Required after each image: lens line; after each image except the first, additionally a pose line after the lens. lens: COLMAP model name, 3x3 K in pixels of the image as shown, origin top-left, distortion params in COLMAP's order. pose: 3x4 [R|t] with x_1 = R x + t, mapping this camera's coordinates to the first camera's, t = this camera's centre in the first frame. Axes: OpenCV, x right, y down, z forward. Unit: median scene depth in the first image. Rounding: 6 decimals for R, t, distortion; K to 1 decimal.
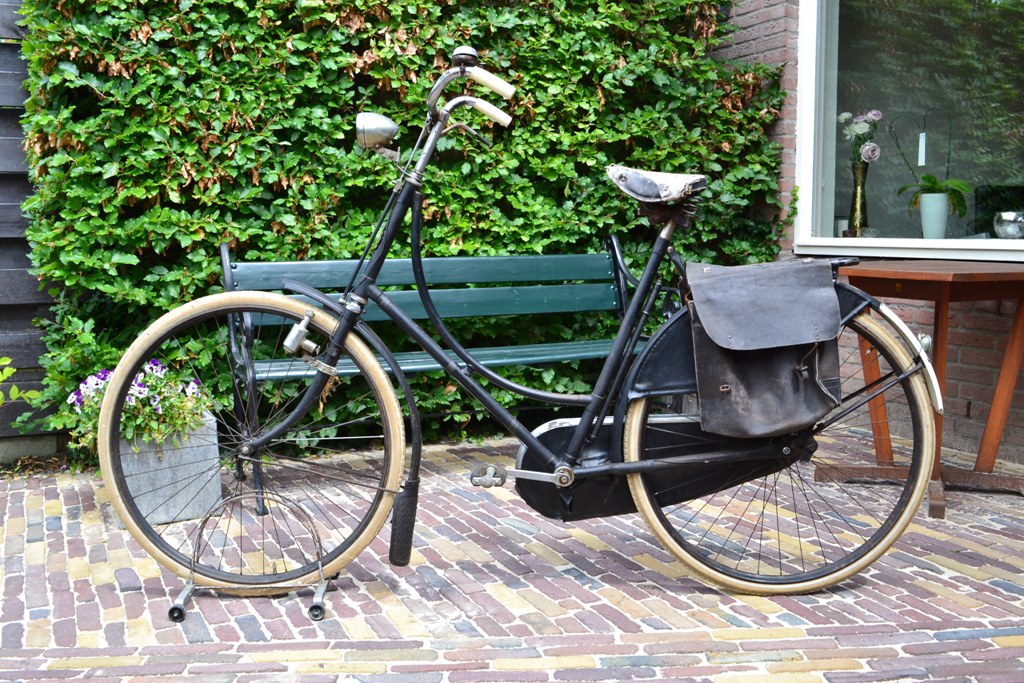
lens RADIAL K [[1052.0, 0, 512.0], [0, 1052.0, 341.5], [0, 0, 1]] dist [-0.054103, 0.021879]
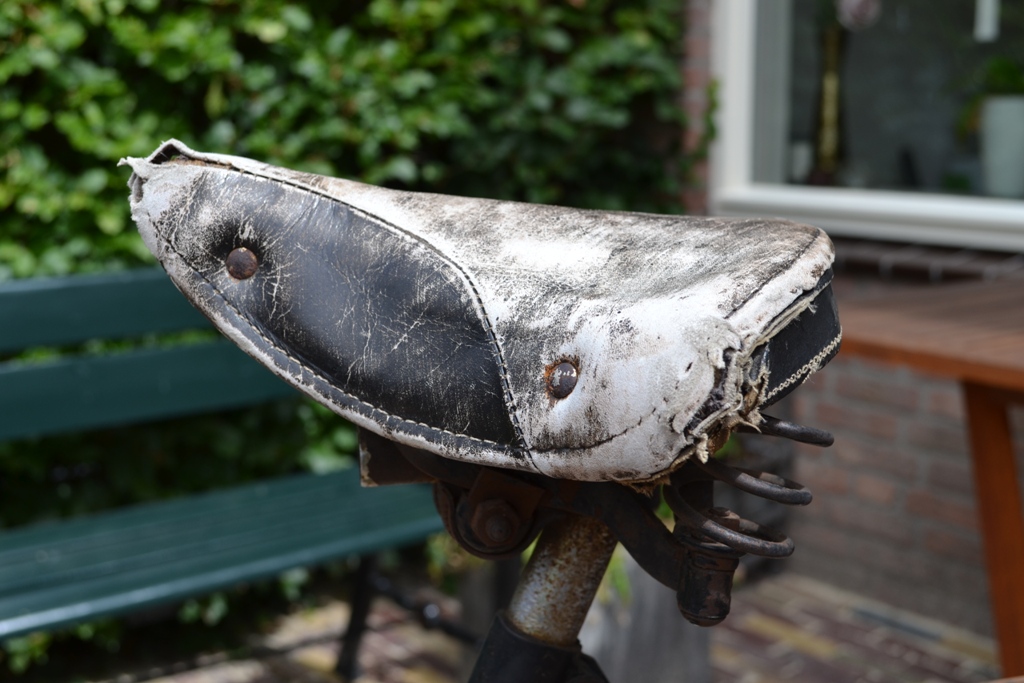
lens RADIAL K [[1342.8, 0, 511.2], [0, 1342.8, 389.0], [0, 0, 1]] dist [-0.026464, -0.018549]
pose [[0.979544, -0.046086, 0.195882, 0.058894], [0.024424, 0.993453, 0.111600, -0.087345], [-0.199743, -0.104533, 0.974256, 0.453162]]
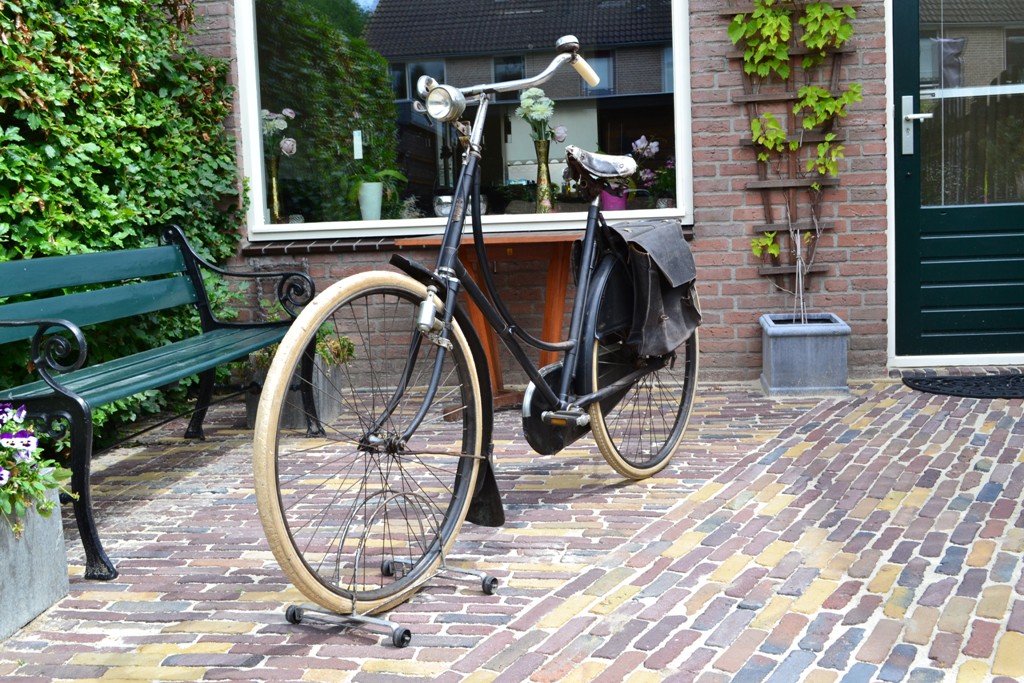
lens RADIAL K [[1052.0, 0, 512.0], [0, 1052.0, 341.5], [0, 0, 1]] dist [-0.054103, 0.021879]
pose [[0.550703, -0.120904, 0.825898, -0.534345], [0.126149, 0.990144, 0.060833, -0.016406], [-0.825114, 0.070685, 0.560528, 0.224600]]
